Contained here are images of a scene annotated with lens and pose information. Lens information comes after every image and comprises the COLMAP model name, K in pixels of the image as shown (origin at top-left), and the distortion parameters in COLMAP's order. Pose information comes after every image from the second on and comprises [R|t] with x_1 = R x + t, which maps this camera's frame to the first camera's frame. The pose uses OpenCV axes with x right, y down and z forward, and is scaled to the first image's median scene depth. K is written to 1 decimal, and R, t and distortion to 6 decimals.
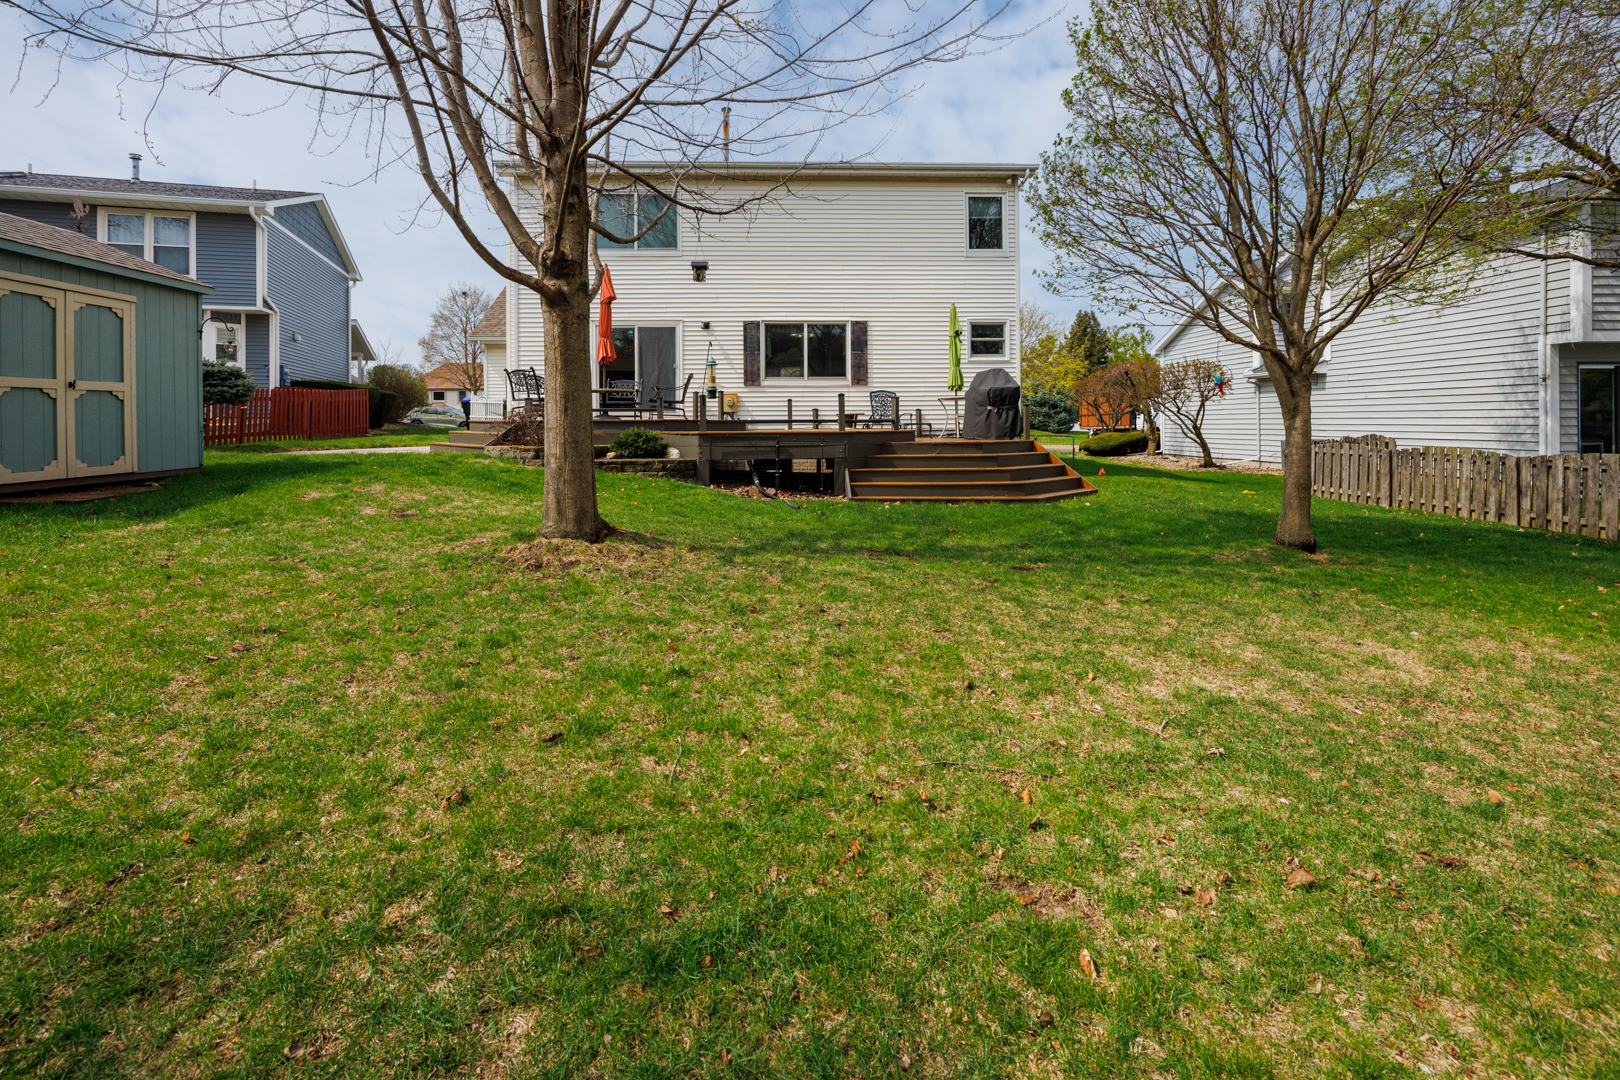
lens RADIAL K [[750.0, 0, 818.2], [0, 750.0, 491.5], [0, 0, 1]] dist [-0.020408, 0.000210]
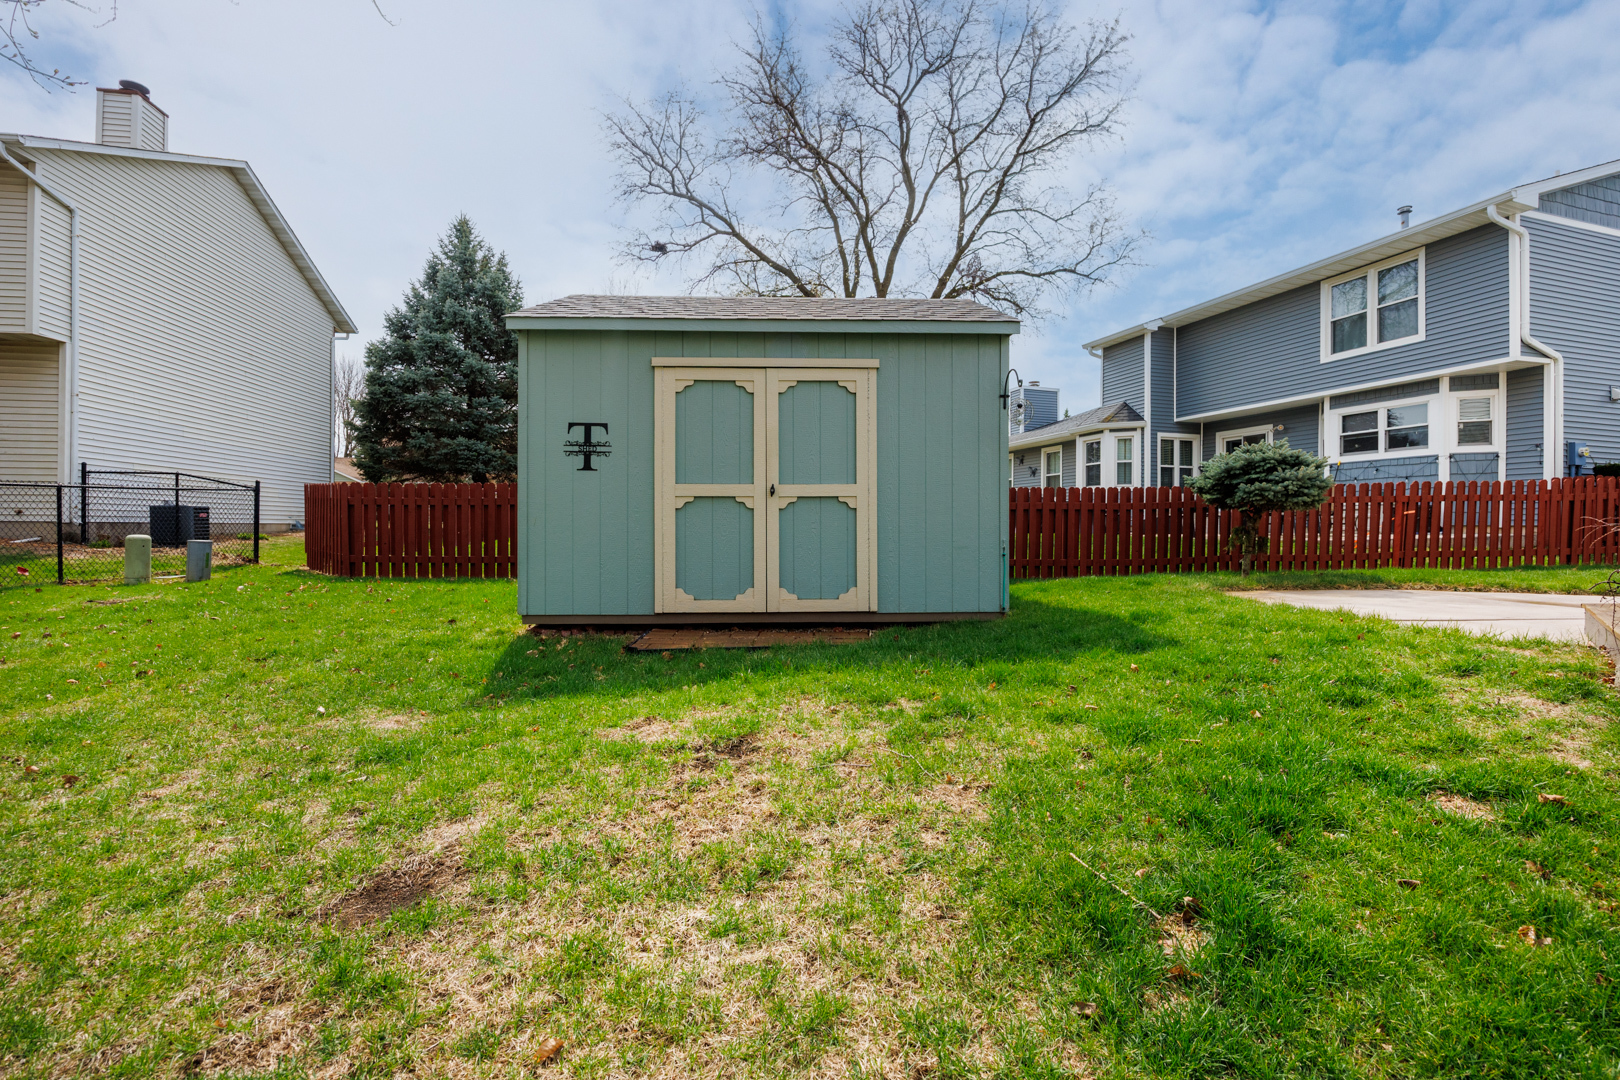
lens RADIAL K [[745.2, 0, 810.0], [0, 745.2, 513.6], [0, 0, 1]] dist [-0.020878, -0.000160]
pose [[-0.035319, -0.017857, -0.999217, -0.098873], [-0.093996, 0.995467, -0.014468, -0.045535], [0.994946, 0.093412, -0.036838, 0.426946]]
